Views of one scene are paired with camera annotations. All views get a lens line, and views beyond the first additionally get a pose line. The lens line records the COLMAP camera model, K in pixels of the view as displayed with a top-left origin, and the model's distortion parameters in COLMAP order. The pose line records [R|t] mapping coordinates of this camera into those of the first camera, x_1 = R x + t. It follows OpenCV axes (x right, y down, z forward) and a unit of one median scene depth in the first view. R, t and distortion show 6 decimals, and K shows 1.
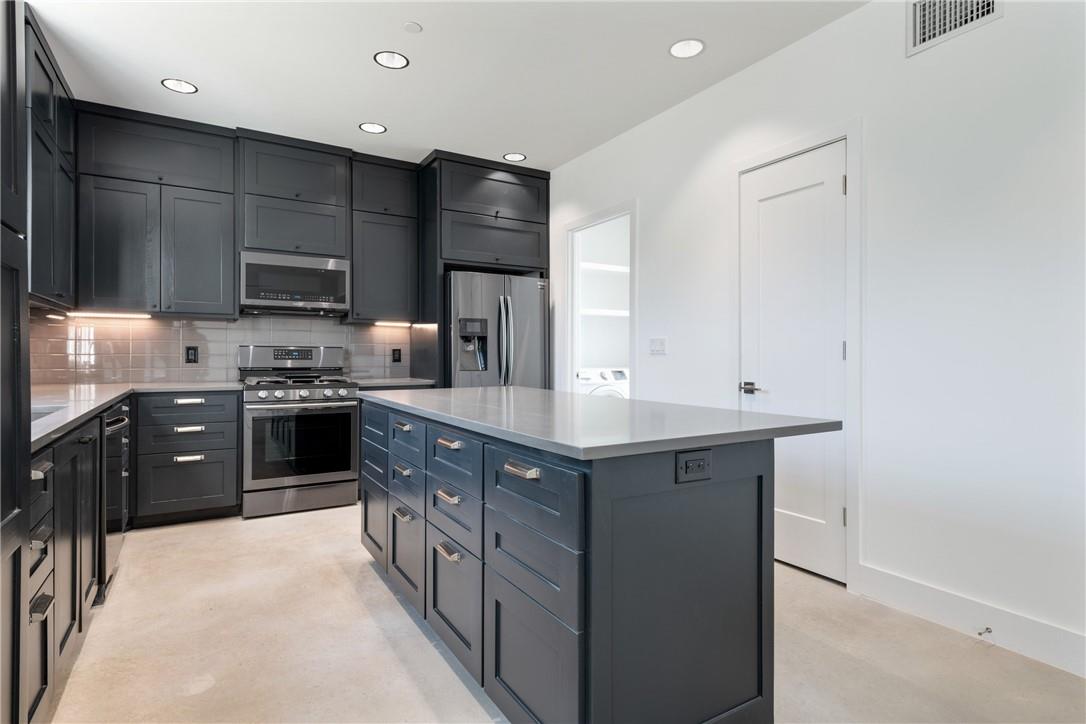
lens RADIAL K [[562.5, 0, 546.5], [0, 562.5, 356.4], [0, 0, 1]] dist [0.010069, -0.004509]
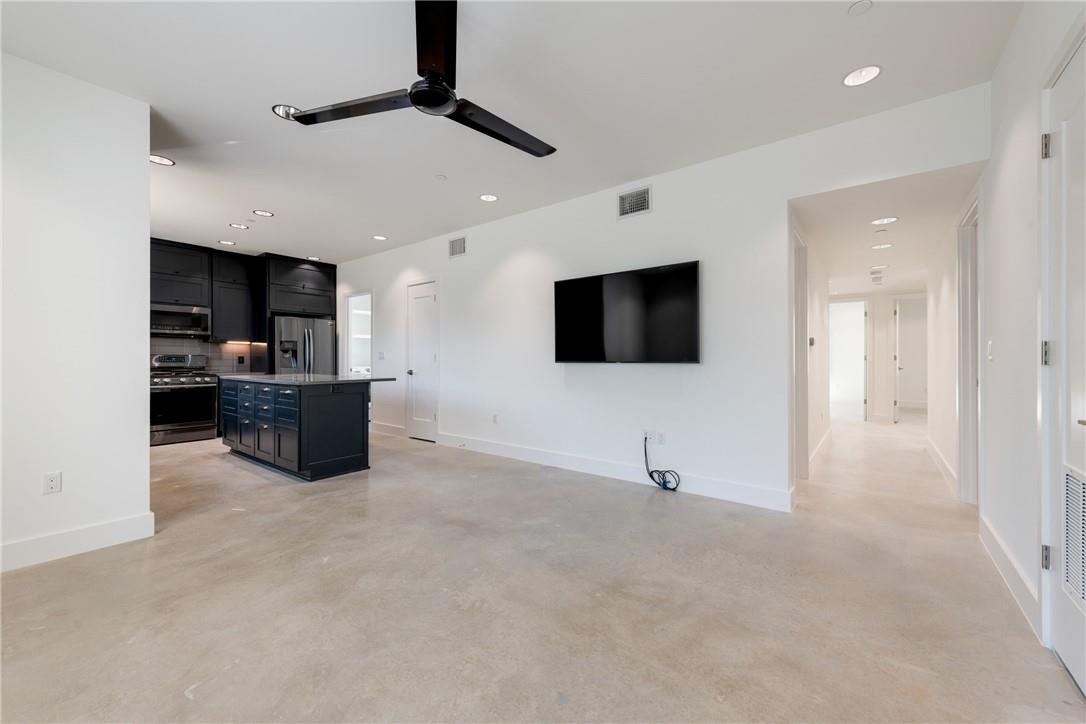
lens RADIAL K [[424.8, 0, 547.1], [0, 424.8, 358.1], [0, 0, 1]] dist [0.012174, -0.001697]
pose [[0.934414, 0.000916, 0.356188, 0.189121], [0.001508, 0.999978, -0.006529, 0.003937], [-0.356186, 0.006638, 0.934392, -0.733035]]
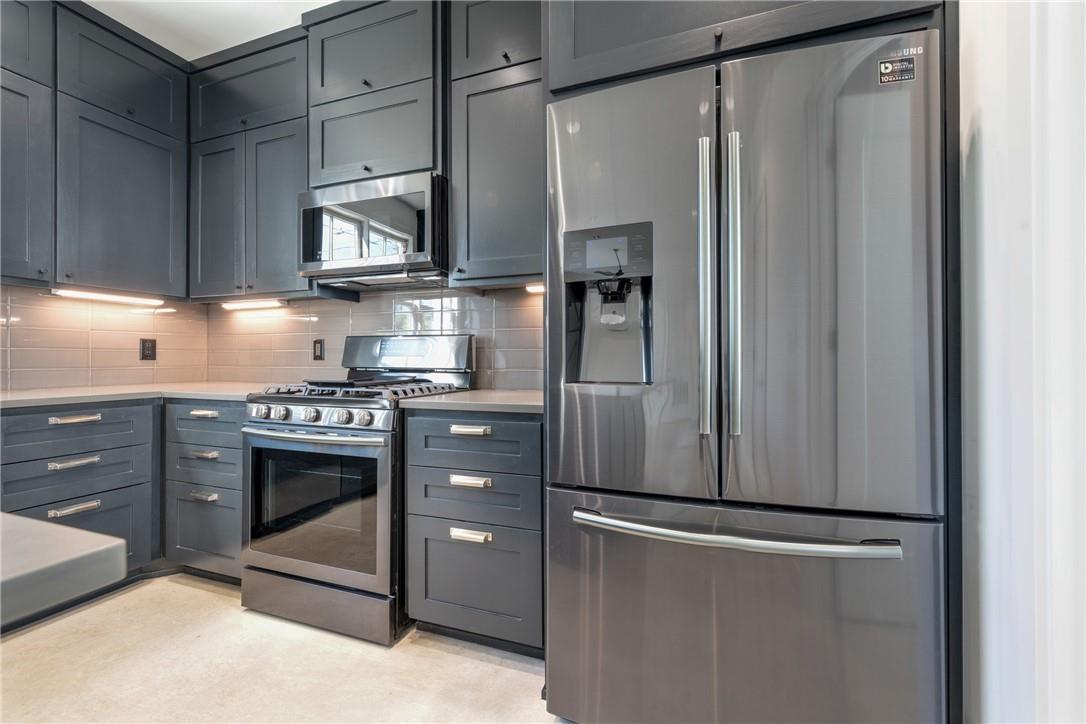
lens RADIAL K [[456.9, 0, 542.5], [0, 456.9, 356.7], [0, 0, 1]] dist [0.008853, -0.003642]
pose [[0.618175, -0.007193, -0.786007, 0.062944], [-0.001377, 0.999947, -0.010235, 0.012764], [0.786039, 0.007410, 0.618132, 0.845003]]
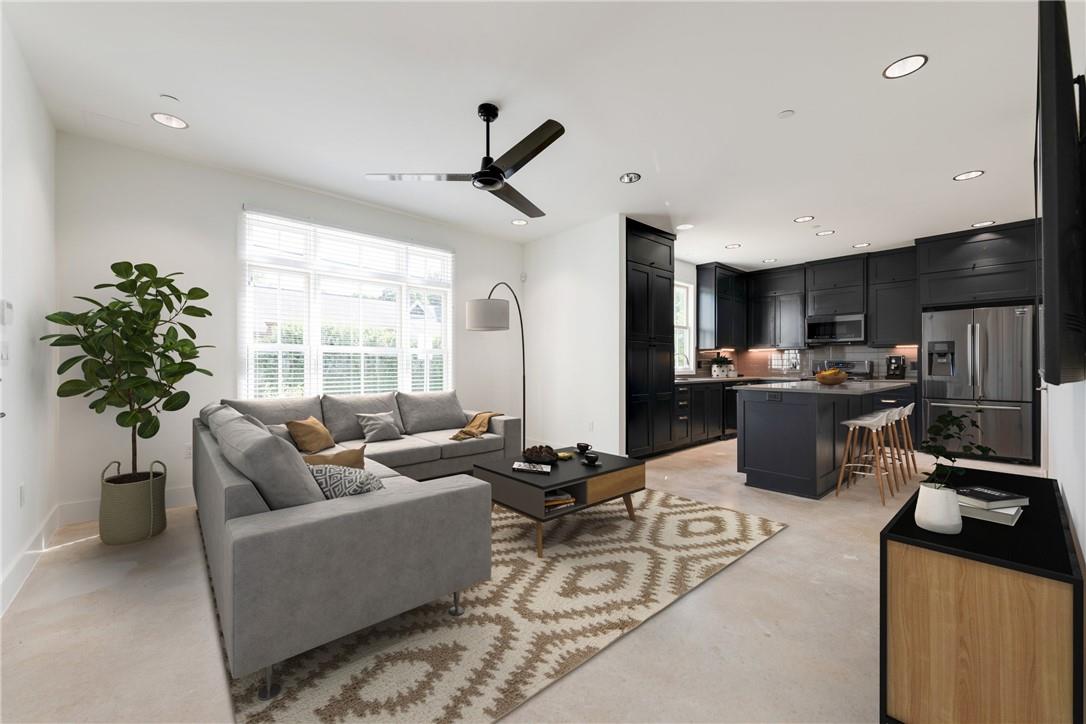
lens RADIAL K [[424.8, 0, 541.8], [0, 424.8, 366.5], [0, 0, 1]] dist [0.012174, -0.001697]
pose [[0.174503, 0.000574, -0.984657, 0.879181], [-0.002830, 0.999996, 0.000081, 0.004358], [0.984653, 0.002772, 0.174504, -0.295579]]
